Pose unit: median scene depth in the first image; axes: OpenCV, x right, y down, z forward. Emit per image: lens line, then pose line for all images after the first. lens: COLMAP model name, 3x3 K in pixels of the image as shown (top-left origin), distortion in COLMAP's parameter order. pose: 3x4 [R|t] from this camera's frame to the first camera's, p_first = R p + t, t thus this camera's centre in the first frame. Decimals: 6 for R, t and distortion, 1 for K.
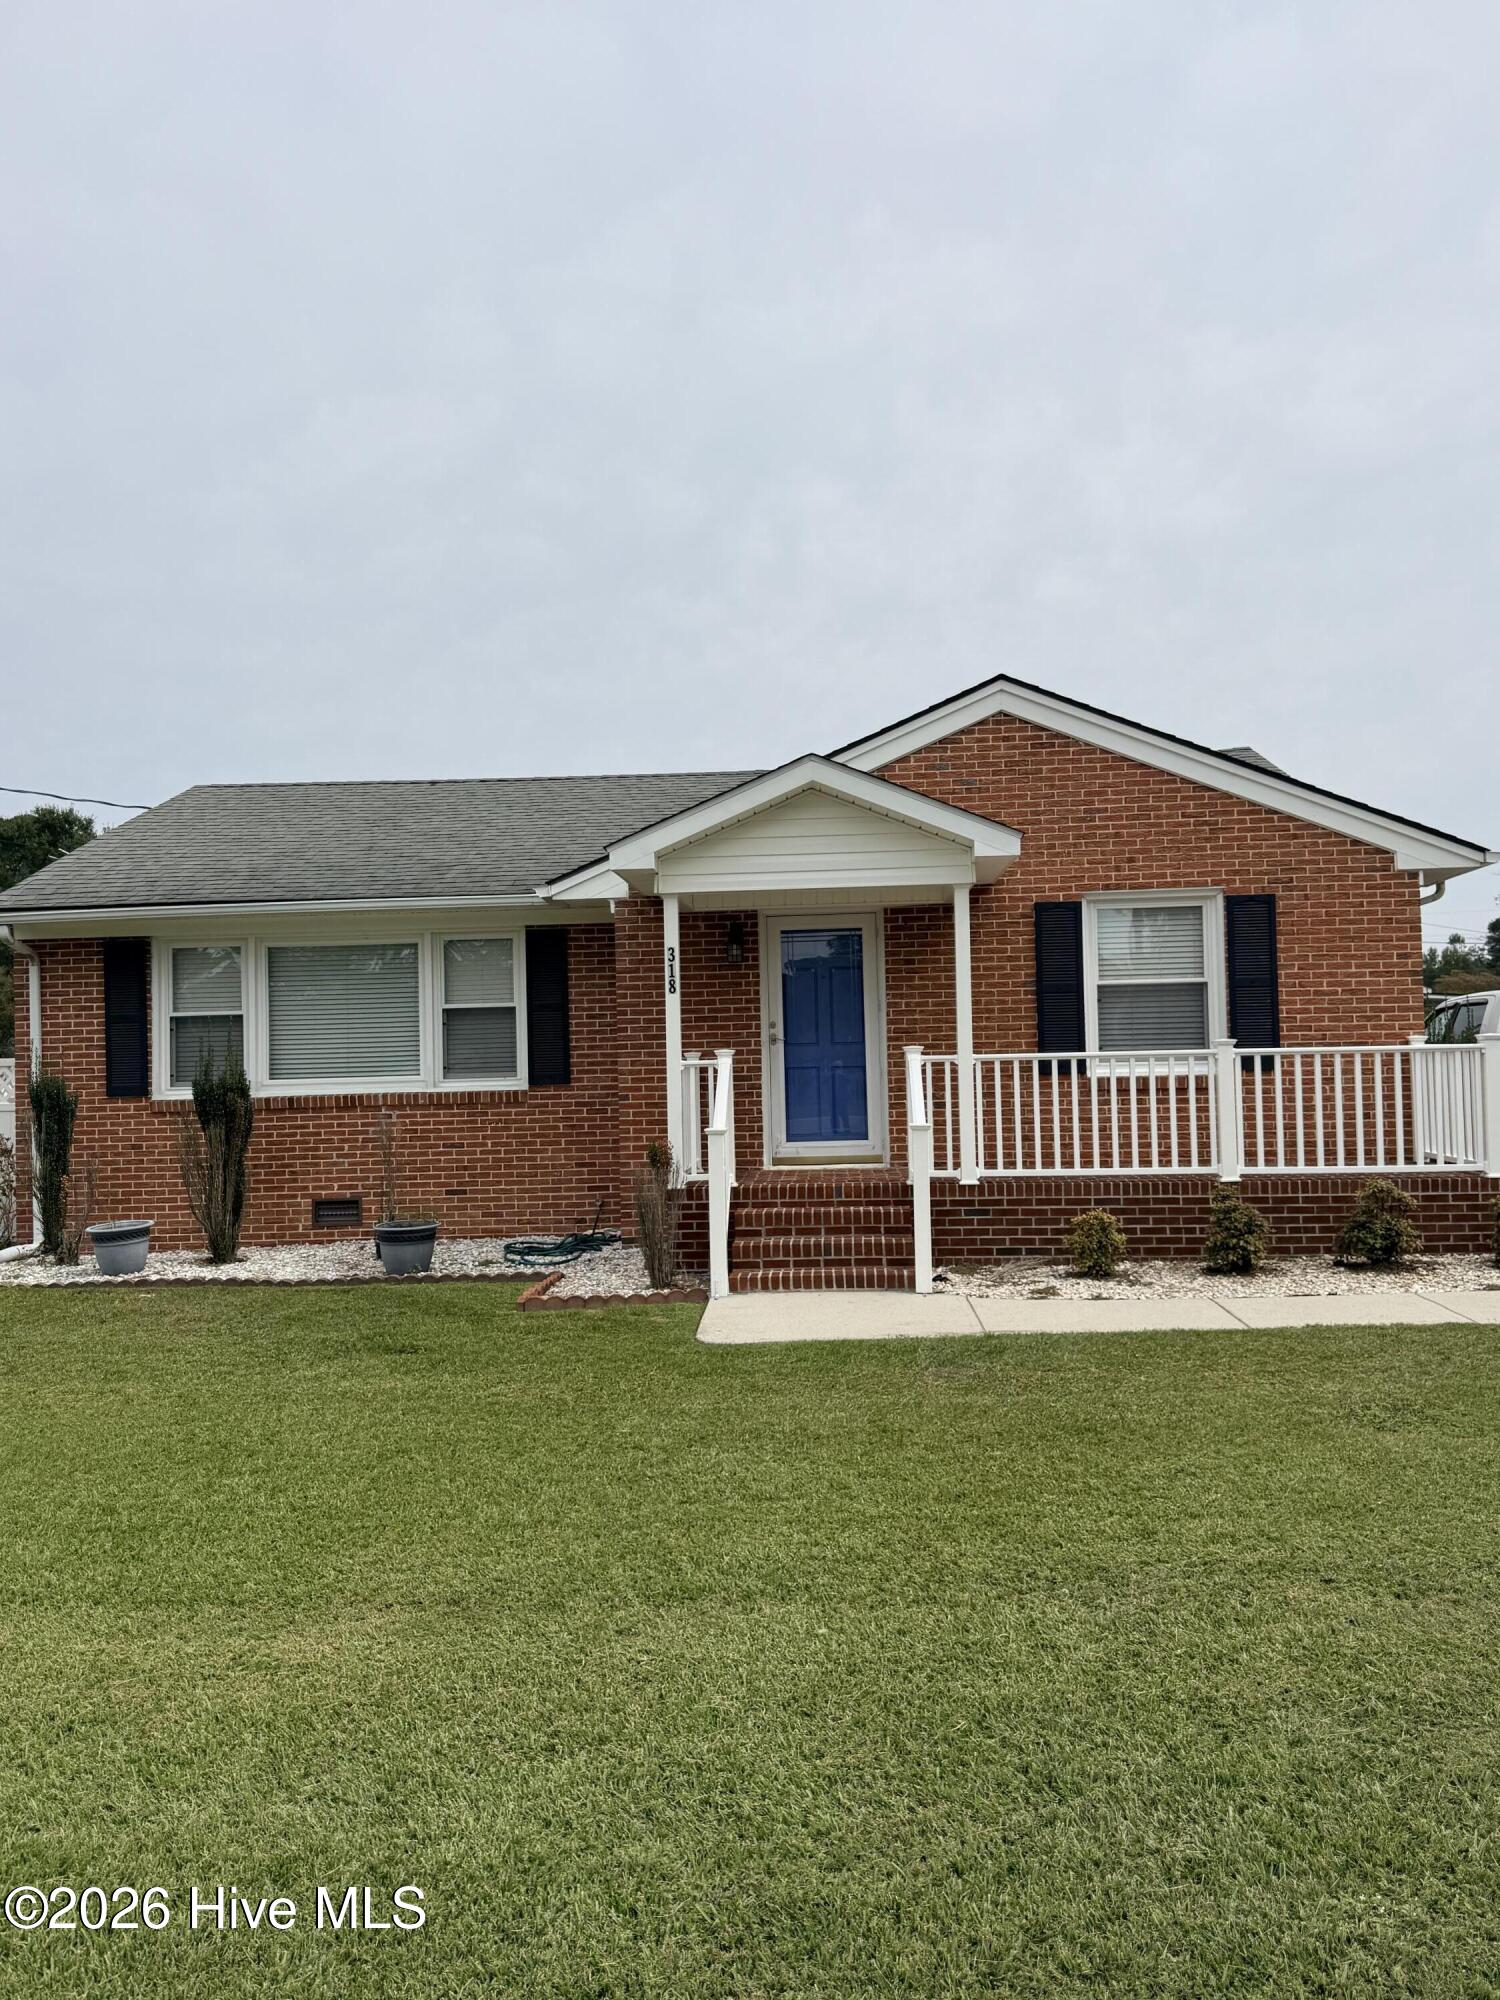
lens RADIAL K [[1453.0, 0, 752.5], [0, 1453.0, 1003.4], [0, 0, 1]] dist [0.118061, -0.001612]
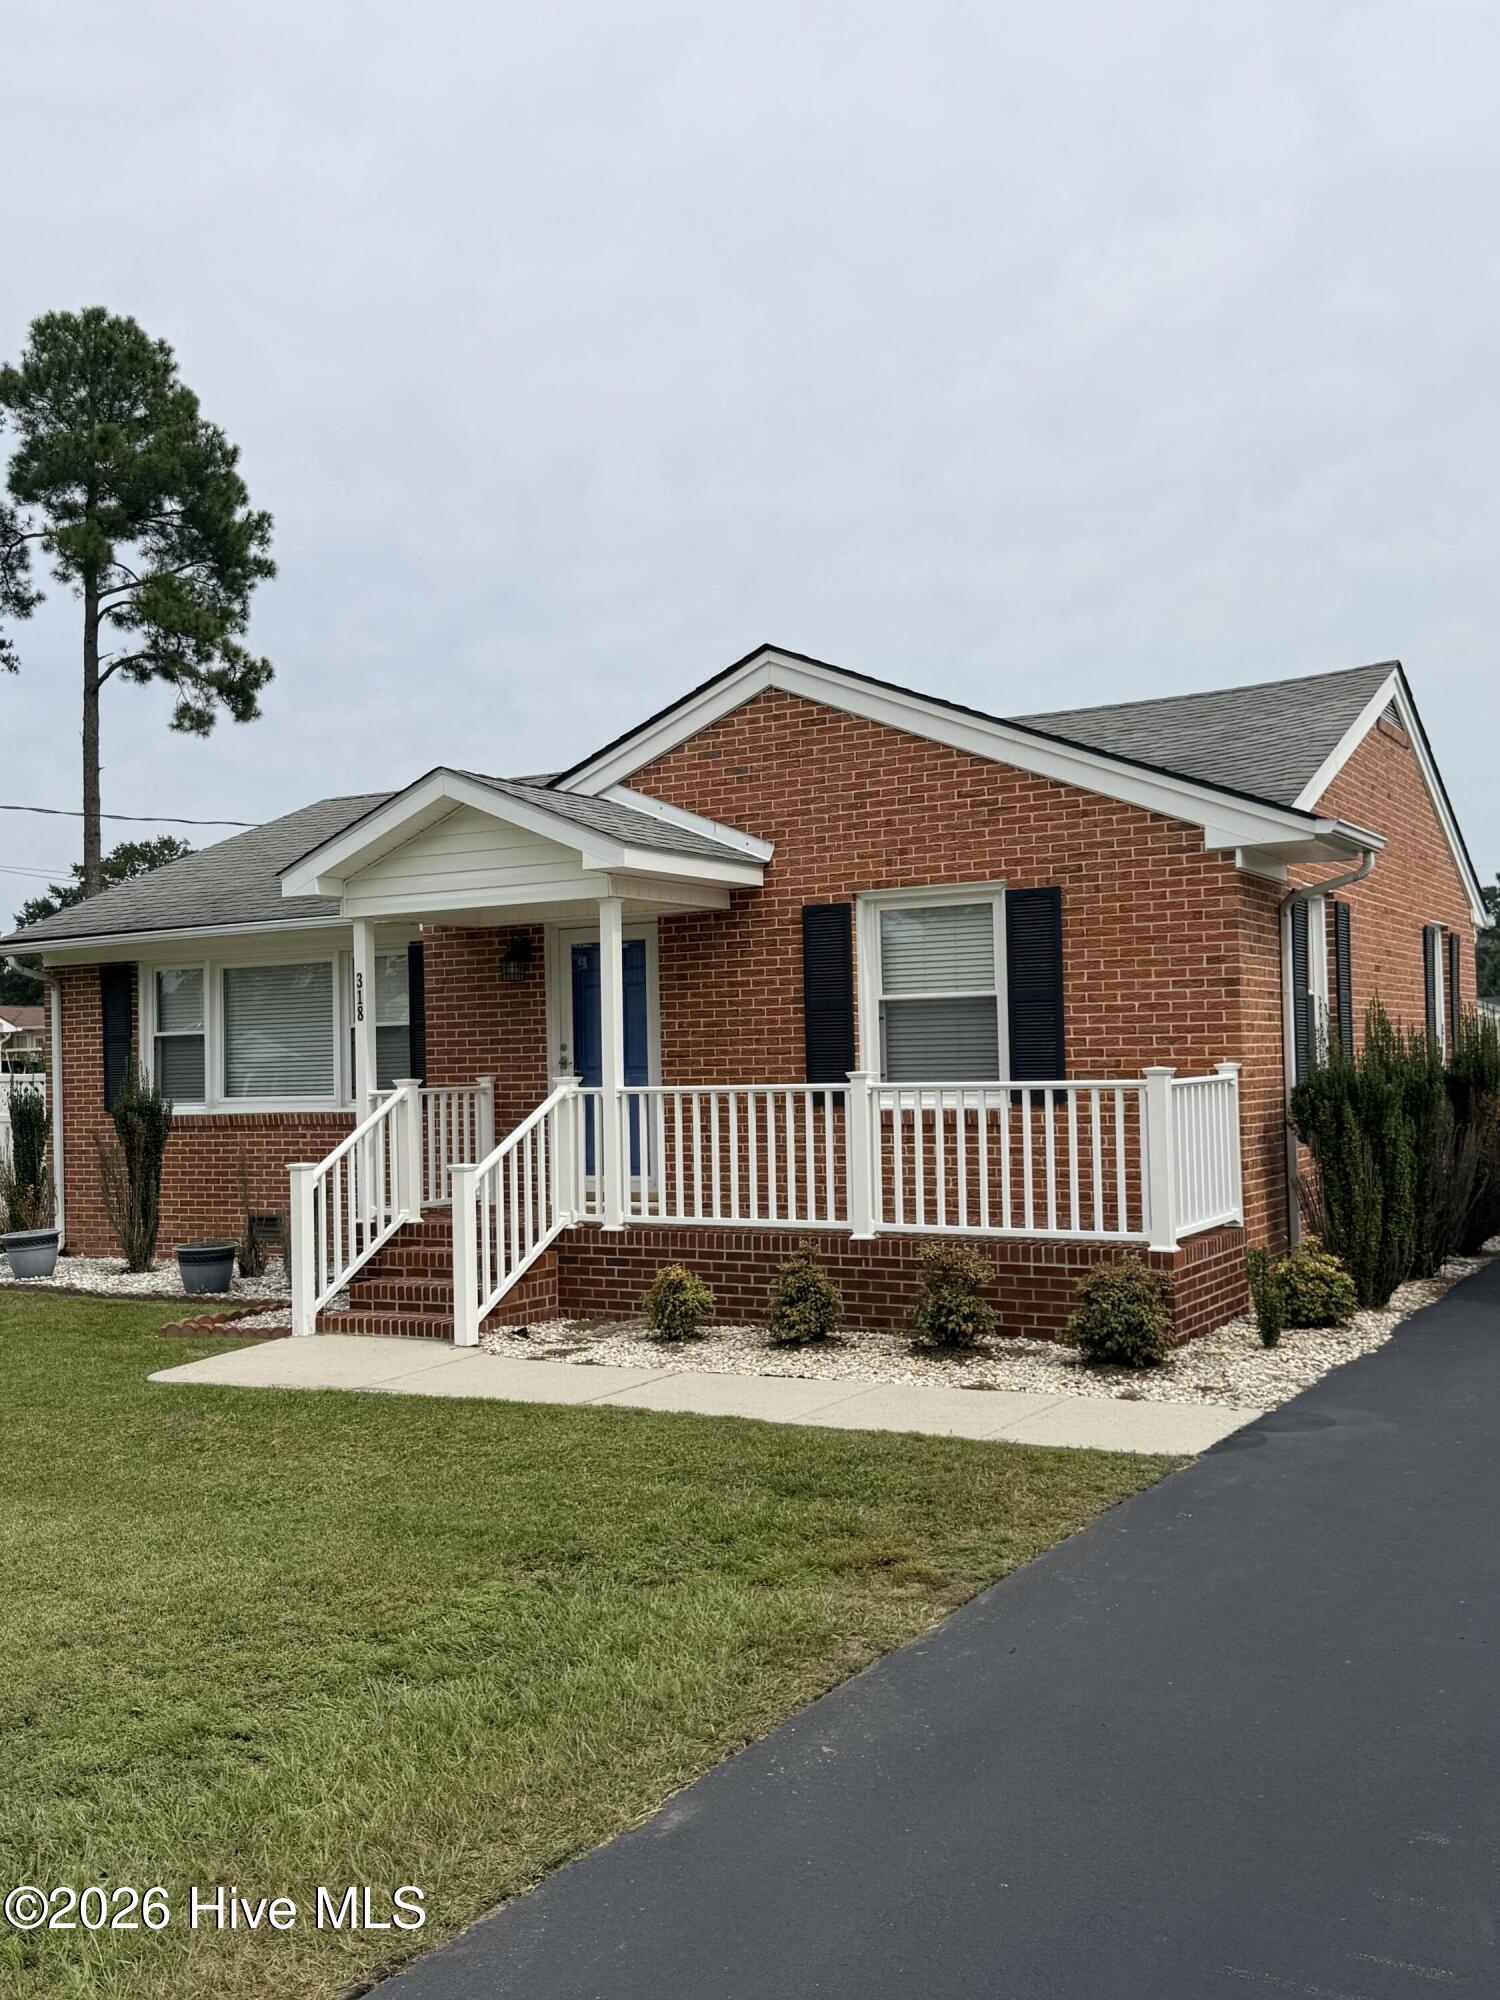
lens RADIAL K [[1775.6, 0, 745.7], [0, 1775.6, 993.4], [0, 0, 1]] dist [0.150099, 0.000496]
pose [[0.891429, -0.013858, -0.452948, 0.636507], [0.018888, 0.999800, 0.006583, -0.025001], [0.452767, -0.014424, 0.891512, 0.049578]]
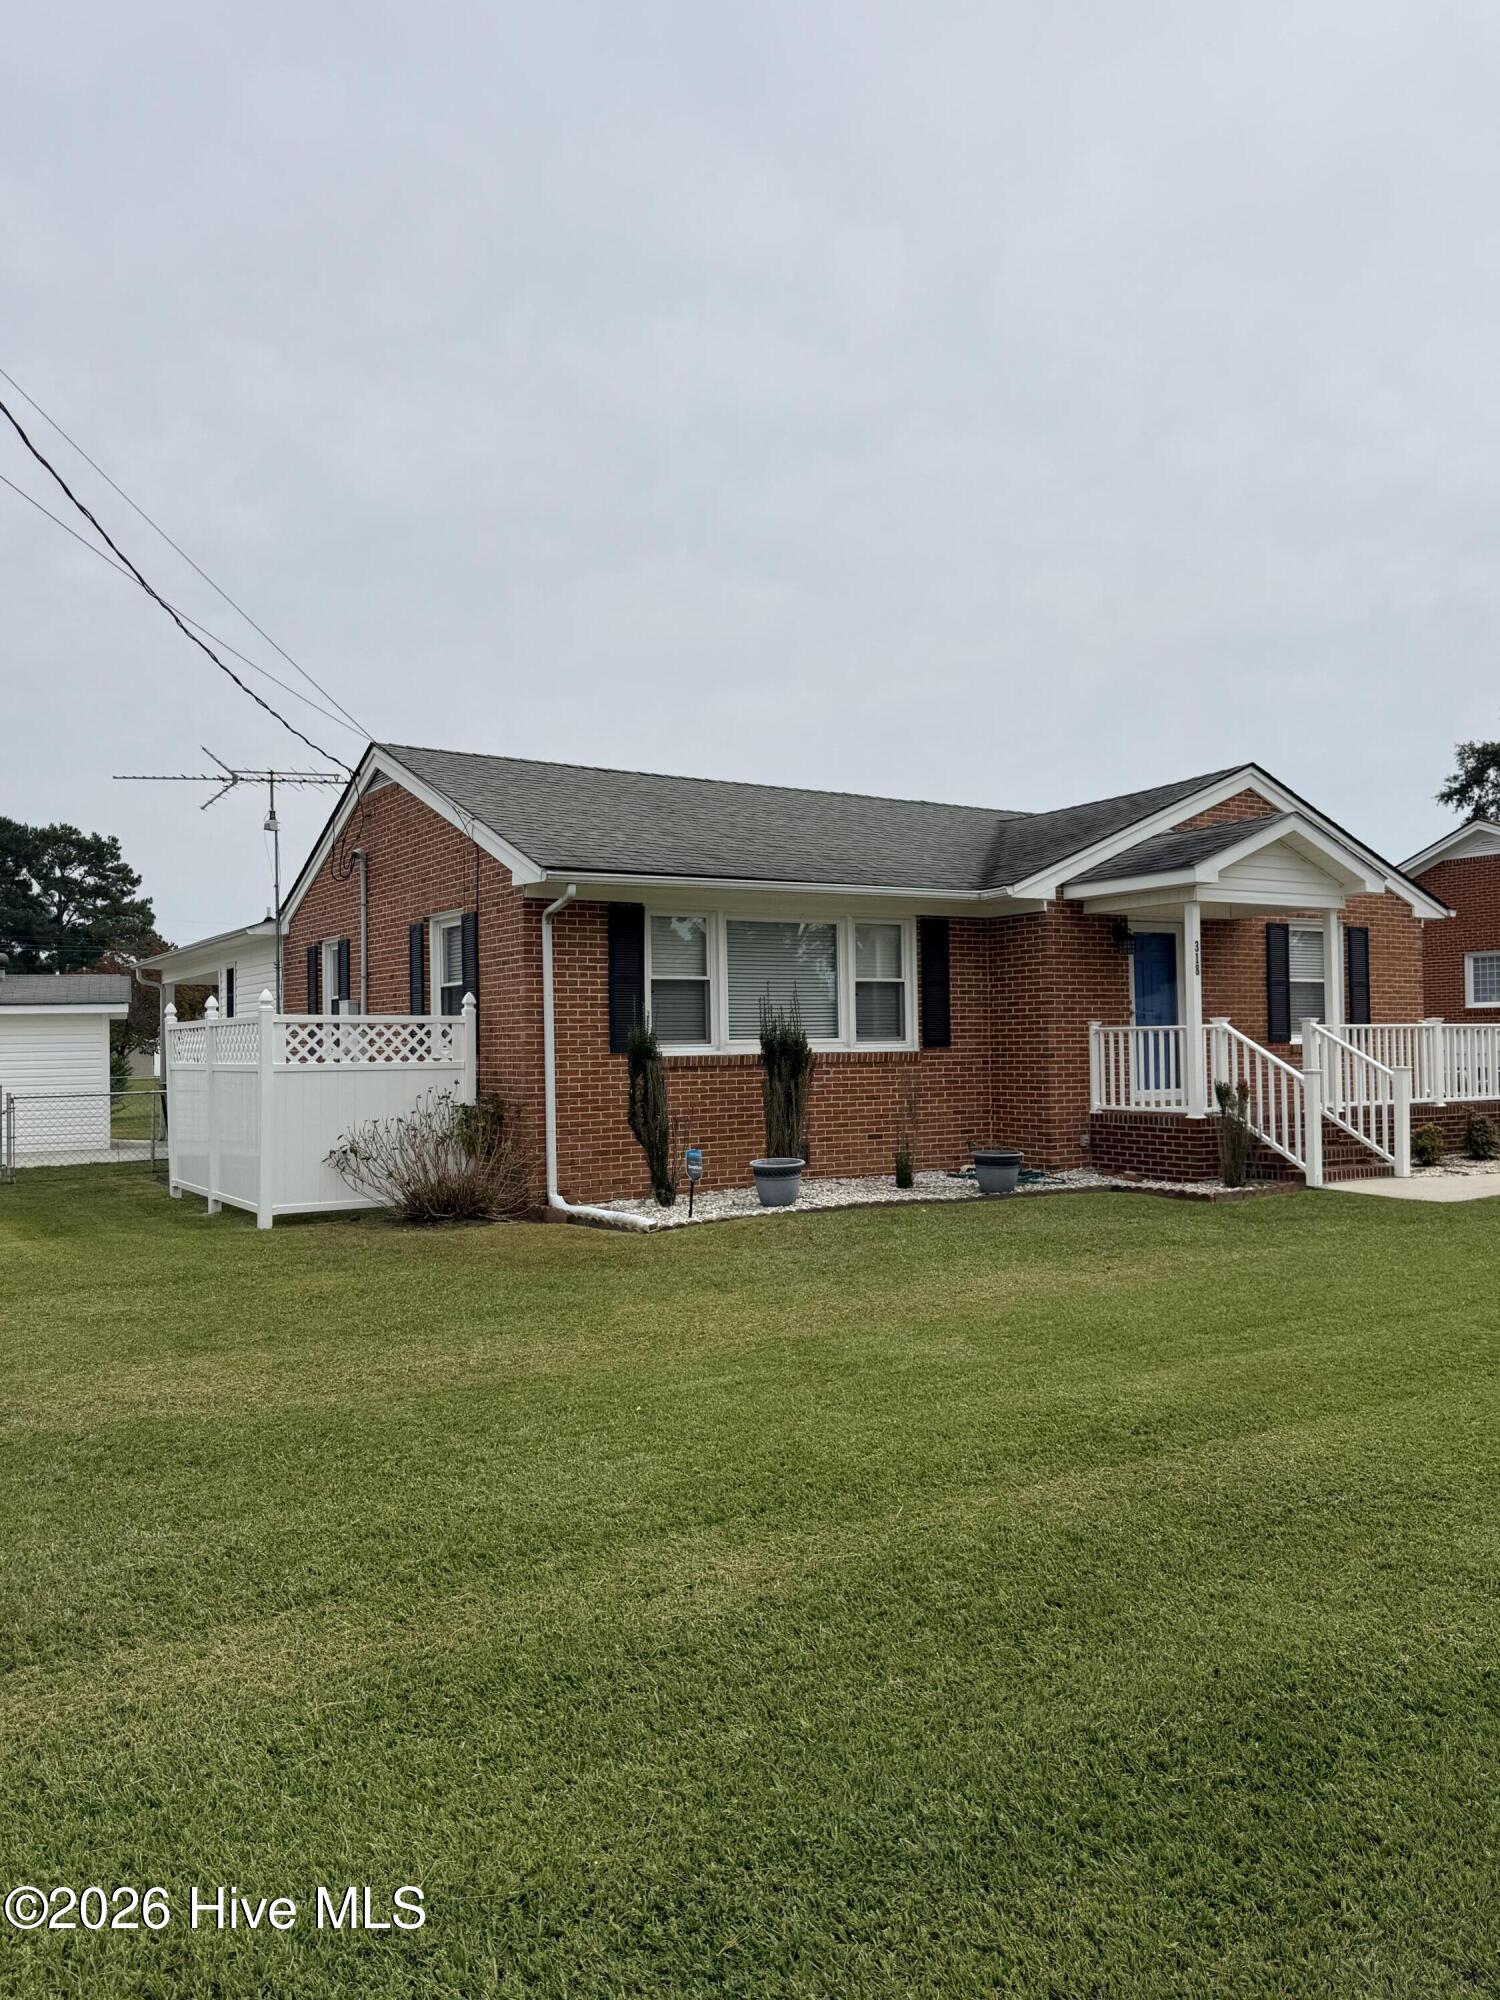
lens RADIAL K [[1453.0, 0, 752.5], [0, 1453.0, 1003.4], [0, 0, 1]] dist [0.118061, -0.001612]
pose [[0.806648, 0.028534, 0.590342, -1.075524], [-0.028315, 0.999553, -0.009623, 0.038985], [-0.590353, -0.008953, 0.807095, 0.120804]]
